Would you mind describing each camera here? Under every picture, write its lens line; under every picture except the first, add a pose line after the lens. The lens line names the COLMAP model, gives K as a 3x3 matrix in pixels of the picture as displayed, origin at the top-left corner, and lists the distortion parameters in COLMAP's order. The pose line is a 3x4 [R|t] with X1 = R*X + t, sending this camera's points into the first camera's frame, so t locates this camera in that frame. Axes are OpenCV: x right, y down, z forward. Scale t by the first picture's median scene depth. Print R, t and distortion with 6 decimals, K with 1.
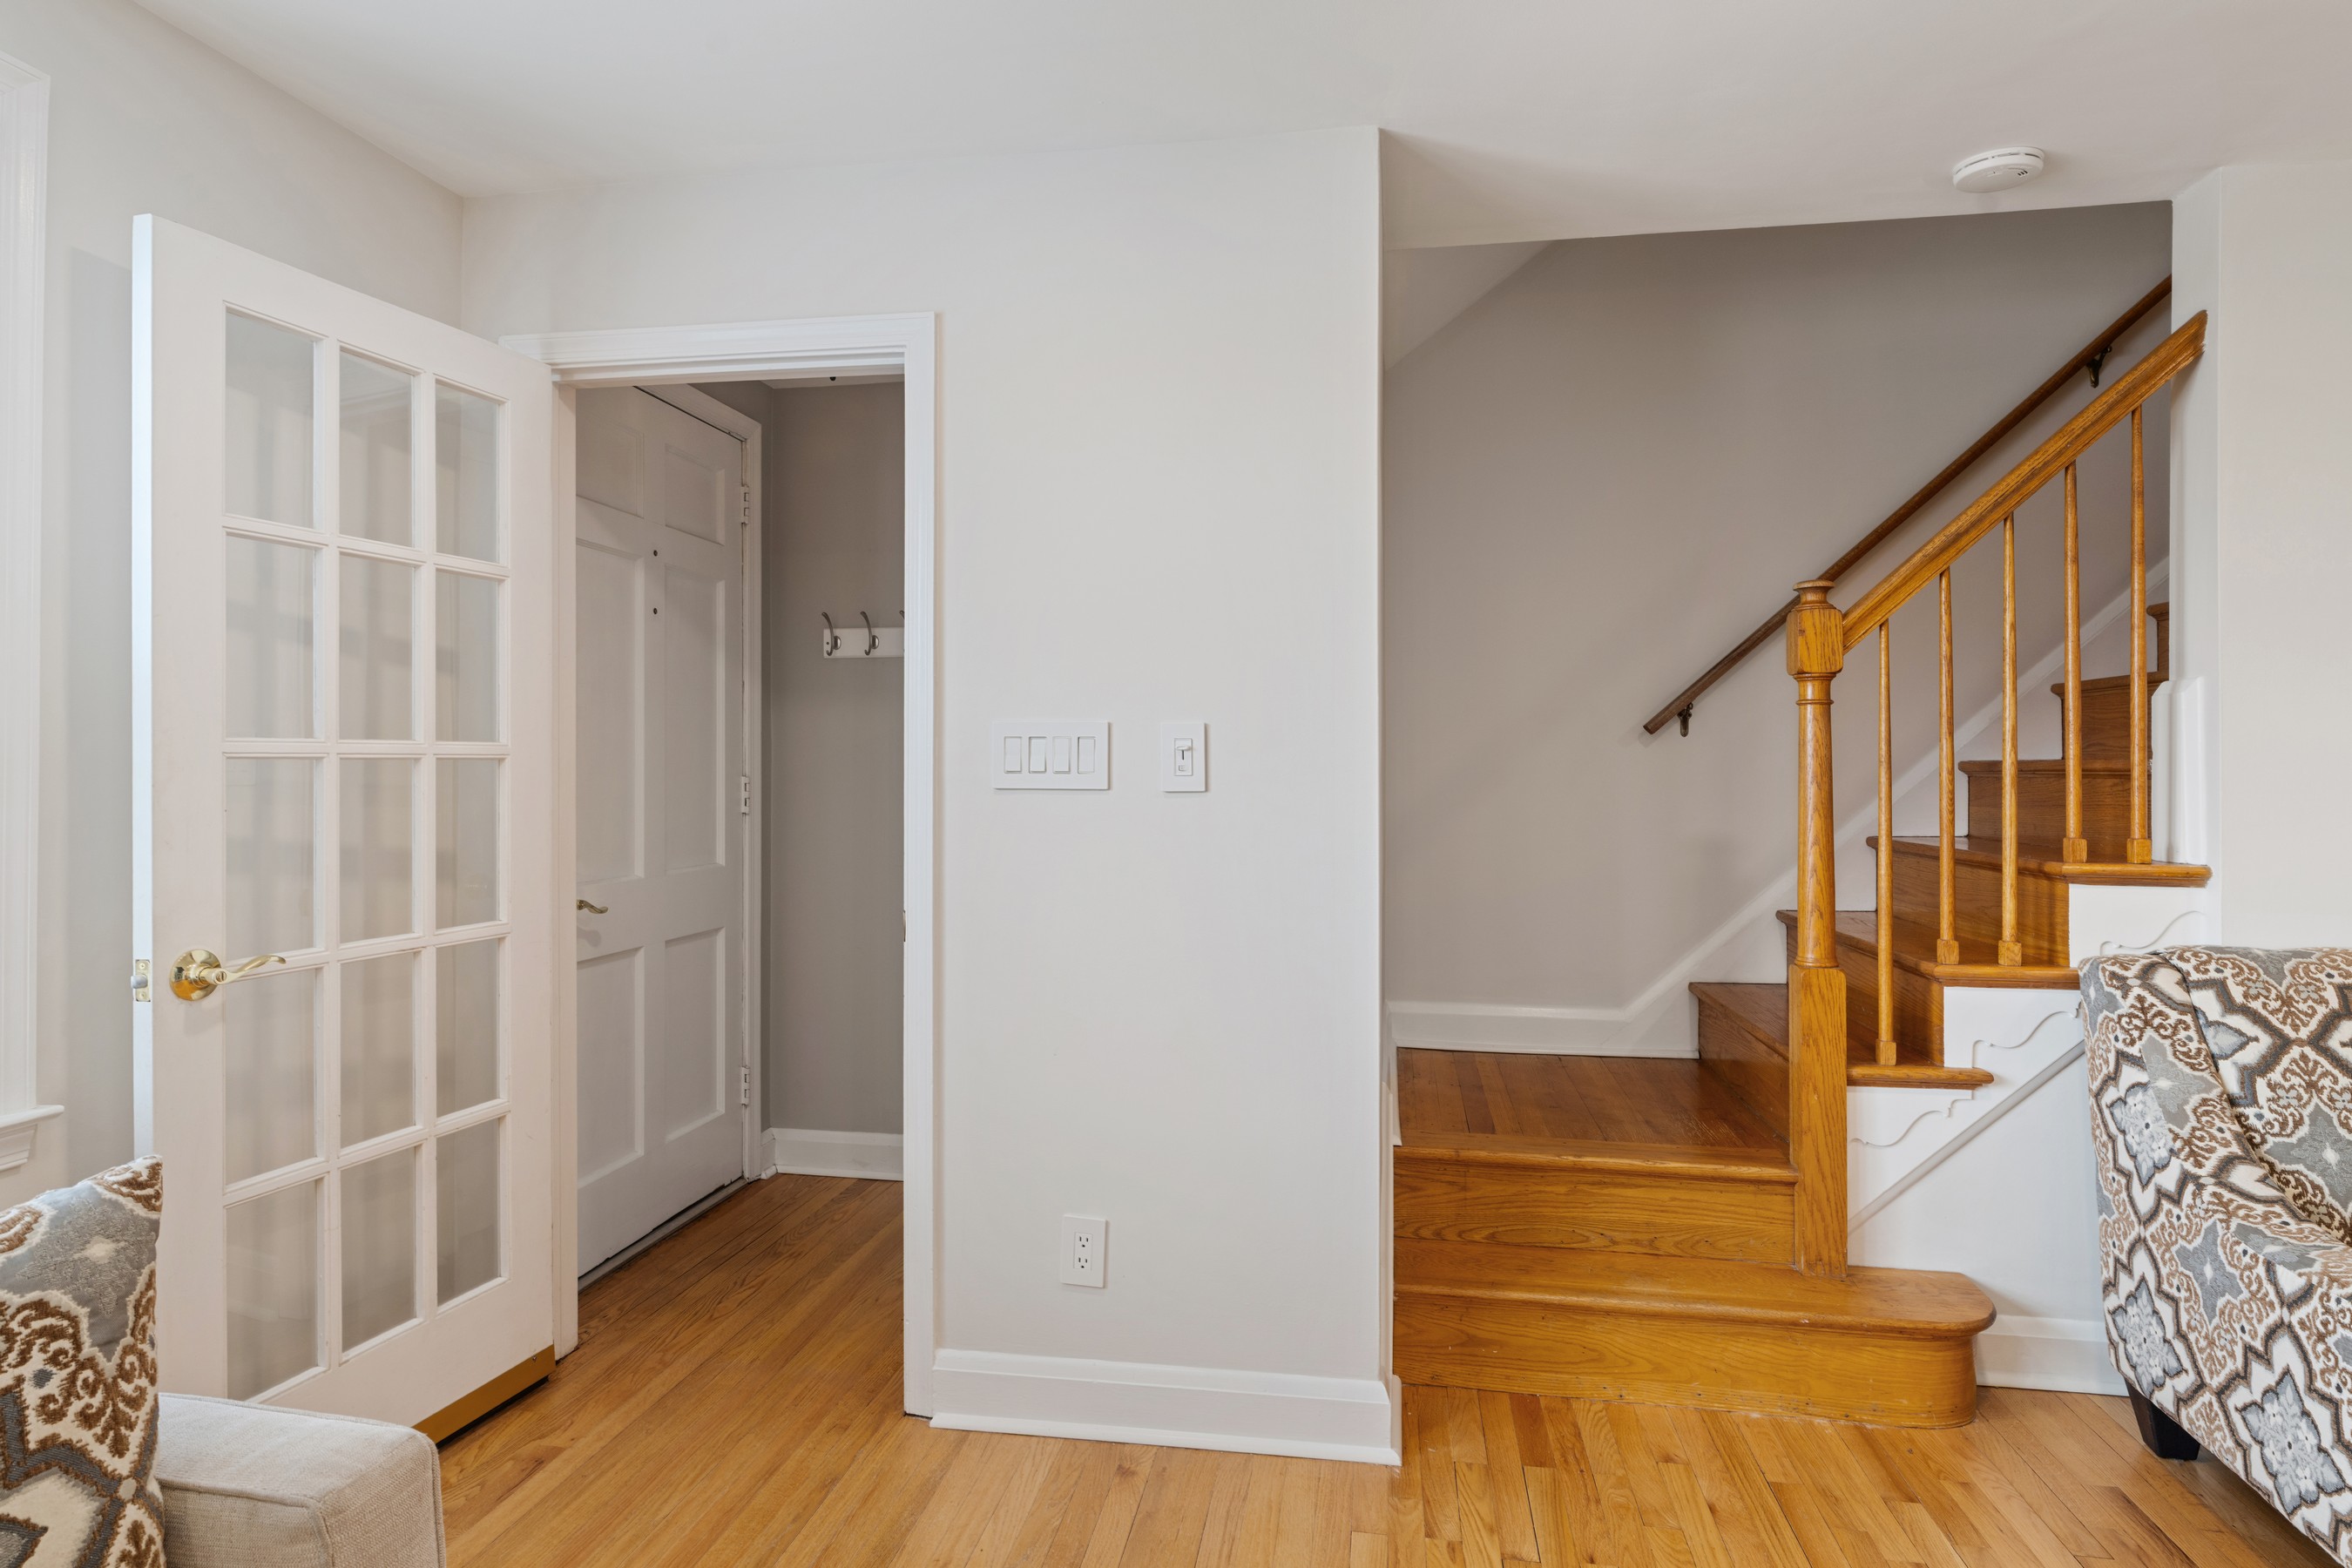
lens RADIAL K [[1296.6, 0, 1165.5], [0, 1296.6, 755.7], [0, 0, 1]] dist [-0.005120, 0.000968]
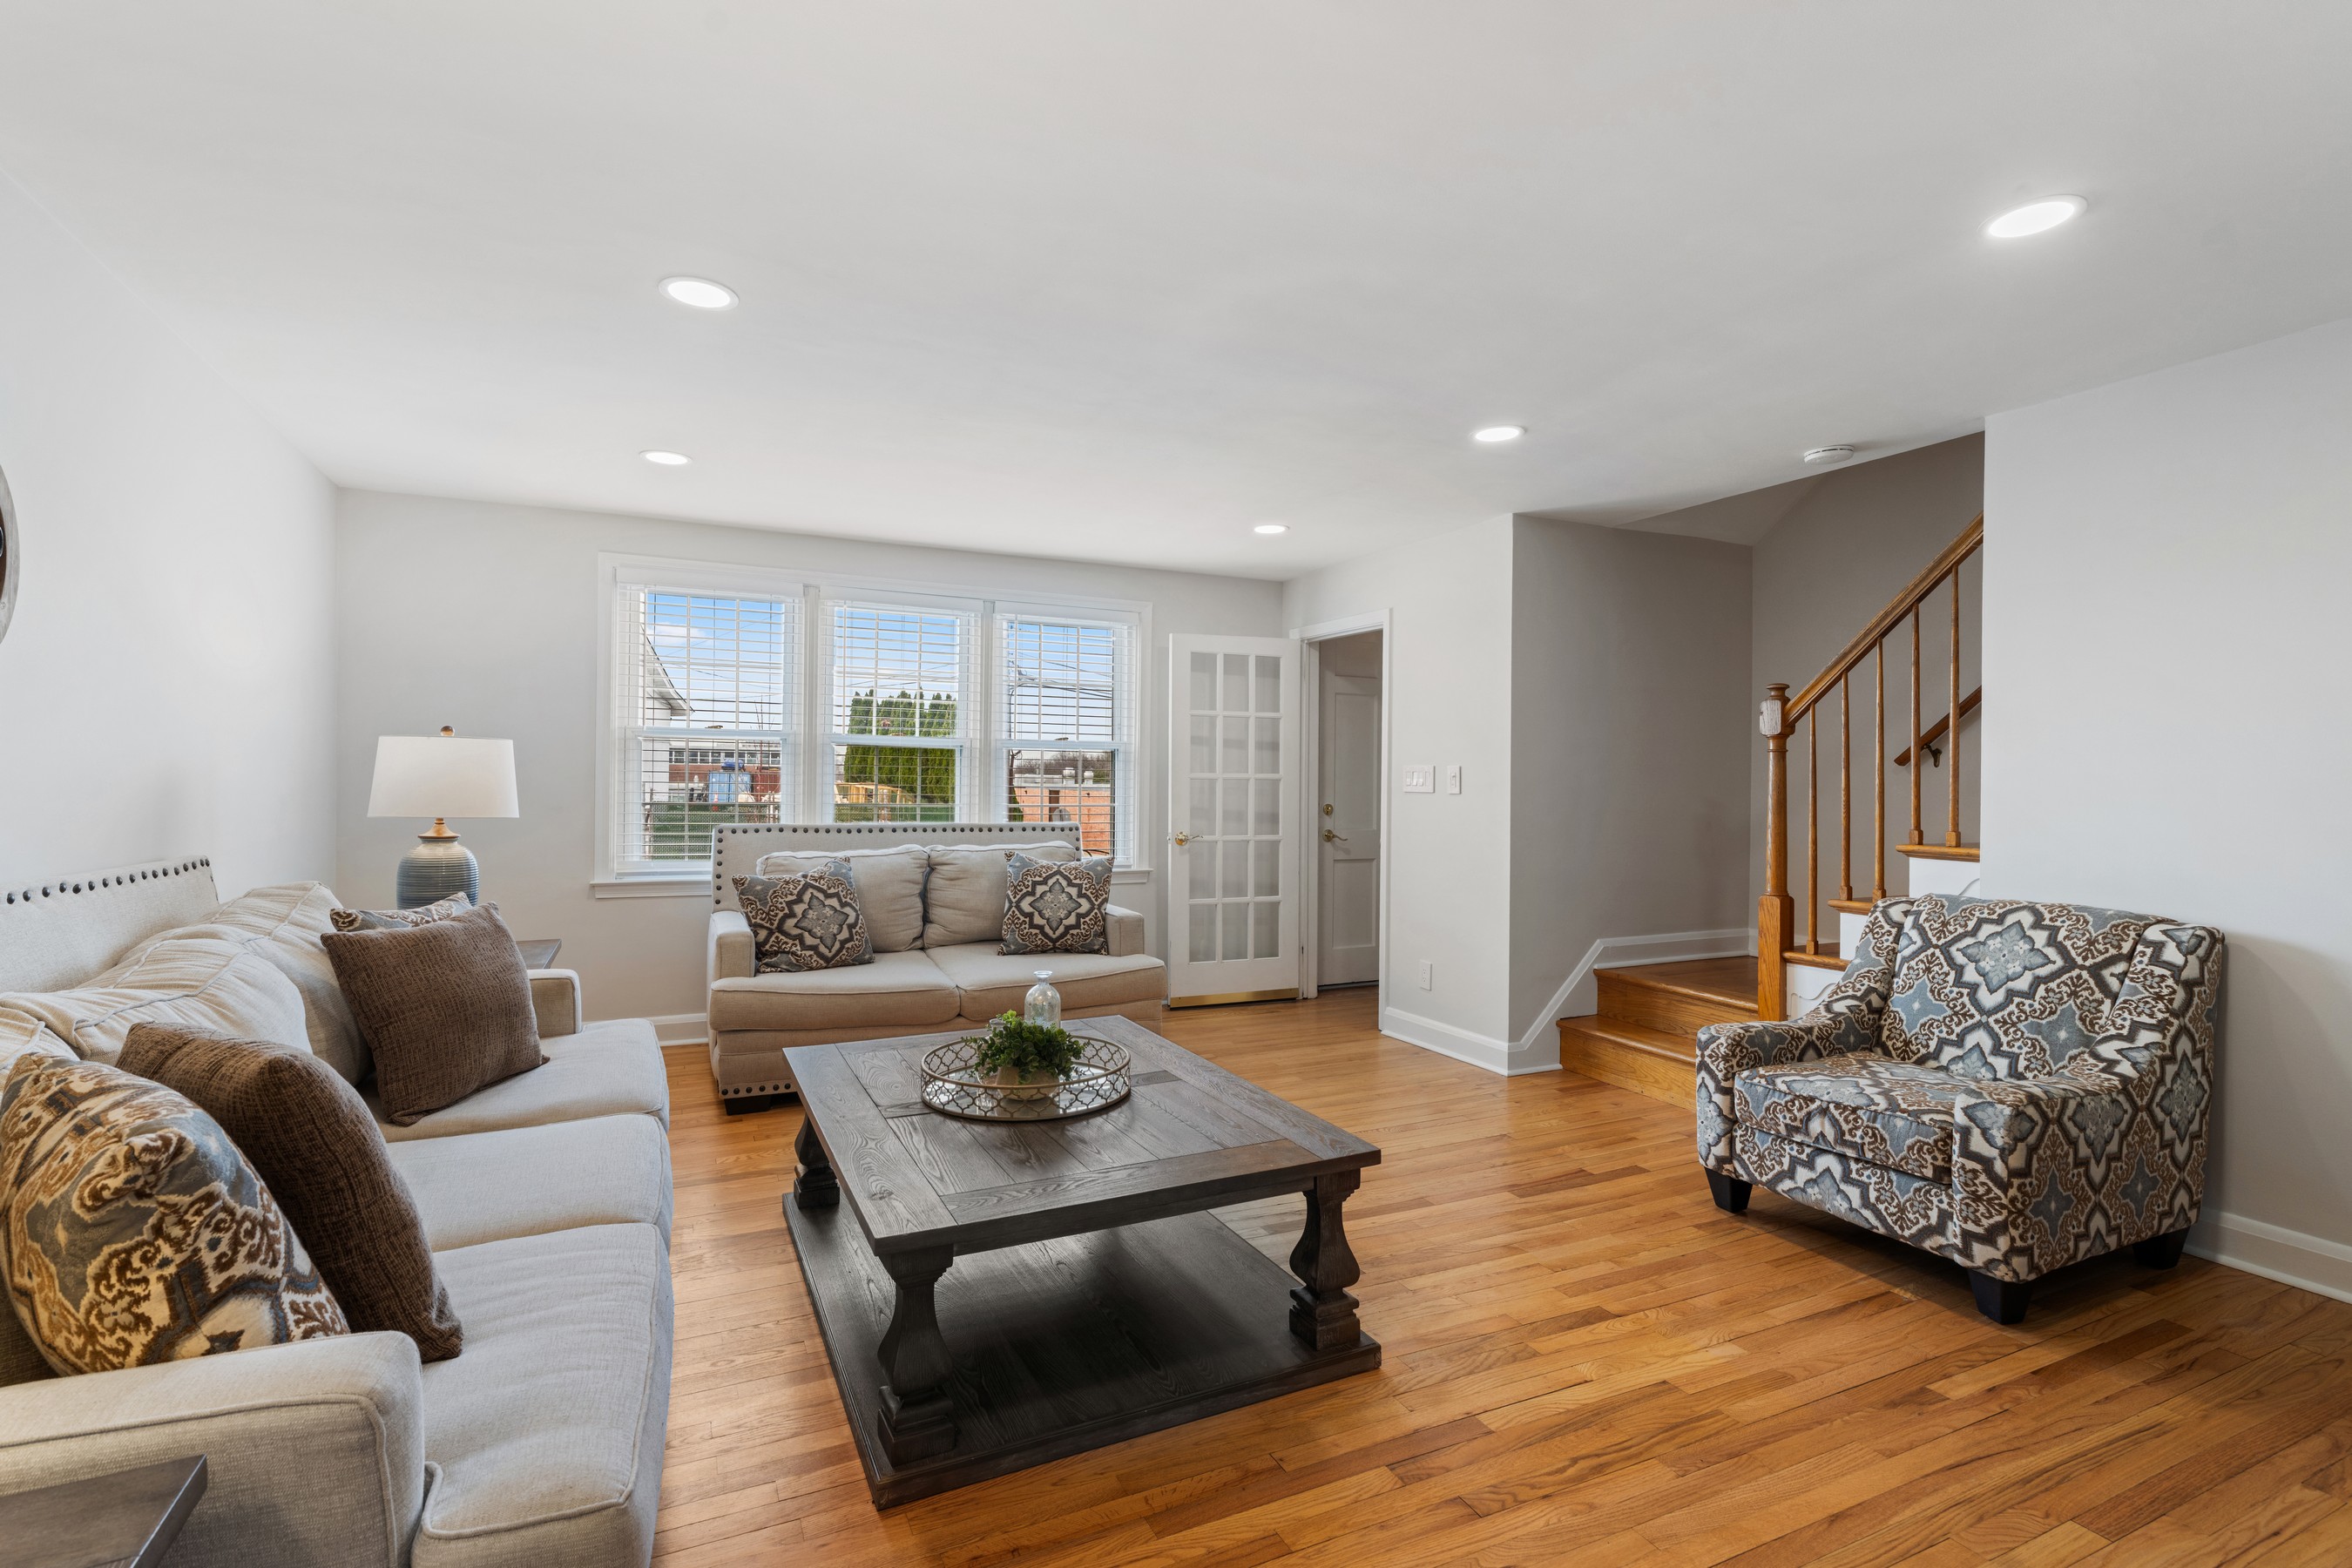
lens RADIAL K [[1071.5, 0, 1160.2], [0, 1071.5, 783.1], [0, 0, 1]] dist [-0.009730, 0.003835]
pose [[0.574044, 0.005444, -0.818806, 1.326795], [-0.001852, 0.999984, 0.005350, -0.002680], [0.818822, -0.001555, 0.574045, -0.612216]]
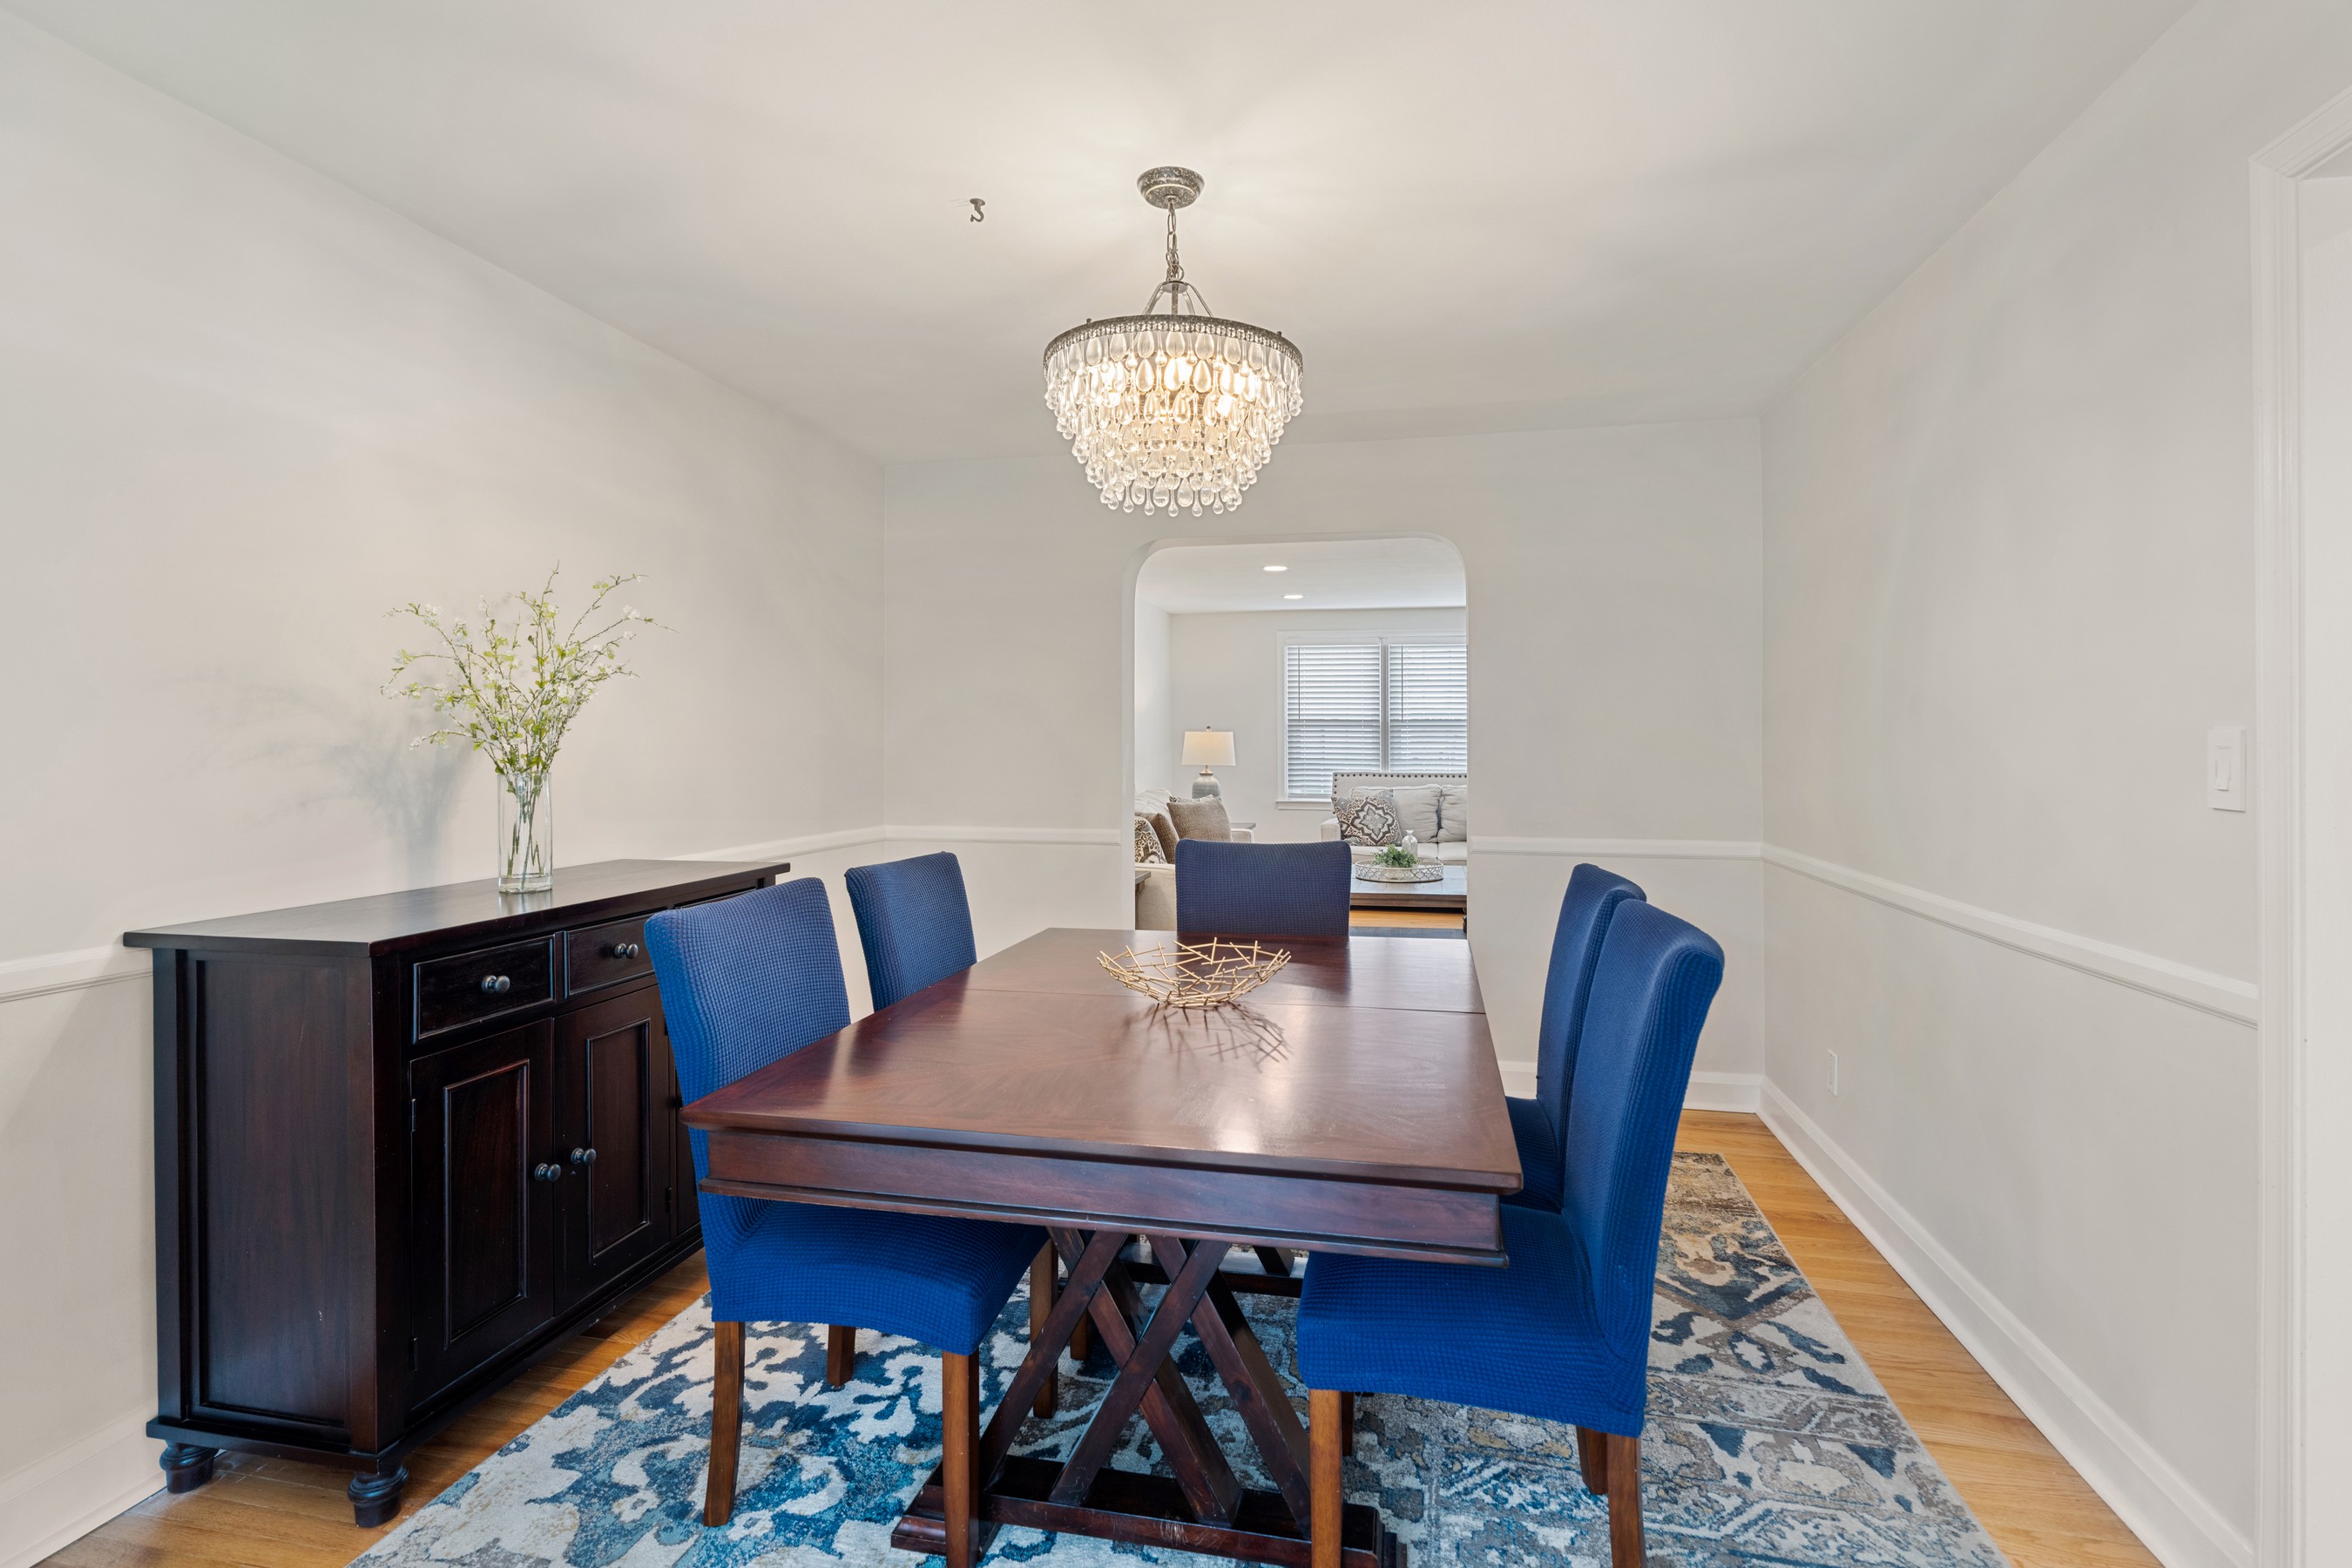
lens RADIAL K [[1109.5, 0, 1184.7], [0, 1109.5, 762.9], [0, 0, 1]] dist [-0.002613, -0.000267]
pose [[-0.038402, 0.016569, -0.999125, 3.090862], [0.009510, 0.999823, 0.016215, -0.012060], [0.999217, -0.008879, -0.038553, -0.514462]]
